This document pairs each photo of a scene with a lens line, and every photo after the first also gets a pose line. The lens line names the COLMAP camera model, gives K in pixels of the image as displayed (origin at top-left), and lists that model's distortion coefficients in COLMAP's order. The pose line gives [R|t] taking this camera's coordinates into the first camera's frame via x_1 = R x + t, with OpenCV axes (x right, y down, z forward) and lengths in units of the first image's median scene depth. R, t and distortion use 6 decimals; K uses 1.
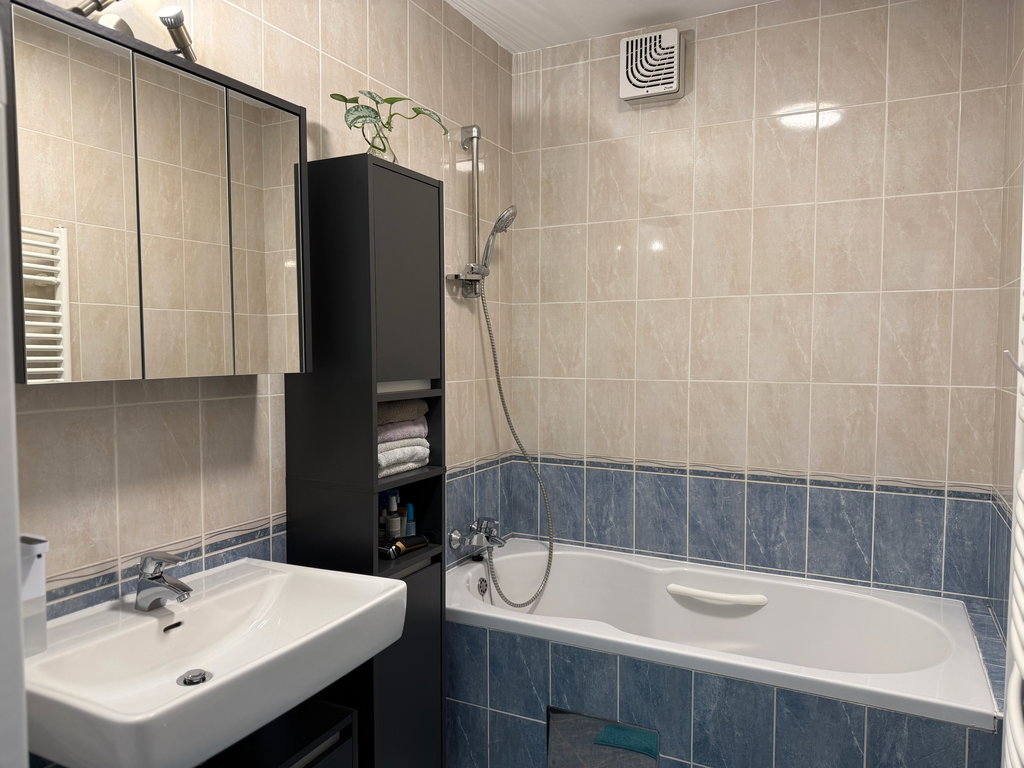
lens RADIAL K [[726.1, 0, 499.9], [0, 726.1, 392.8], [0, 0, 1]] dist [0.146608, -0.221699]
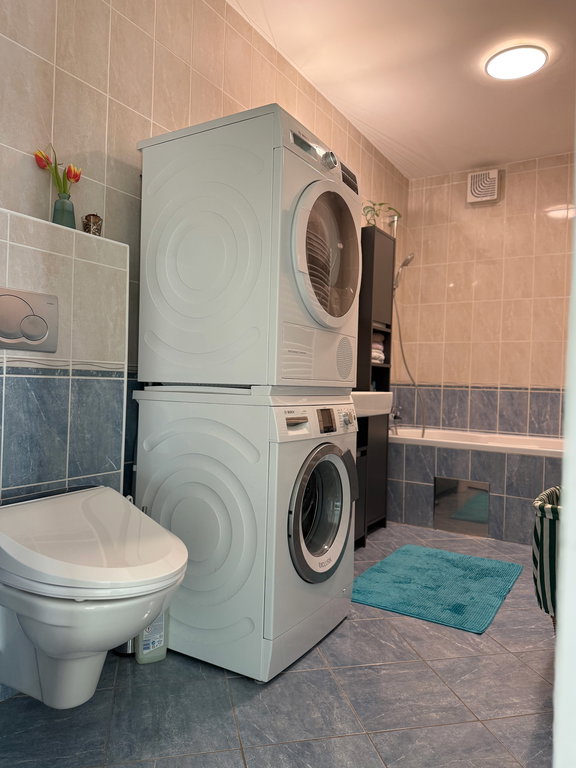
lens RADIAL K [[544.6, 0, 288.0], [0, 544.6, 384.0], [0, 0, 1]] dist [0.146608, -0.221699]
pose [[0.997123, 0.030883, -0.069225, -0.206878], [-0.034703, 0.997901, -0.054677, 0.200268], [0.067391, 0.056922, 0.996102, -0.523829]]
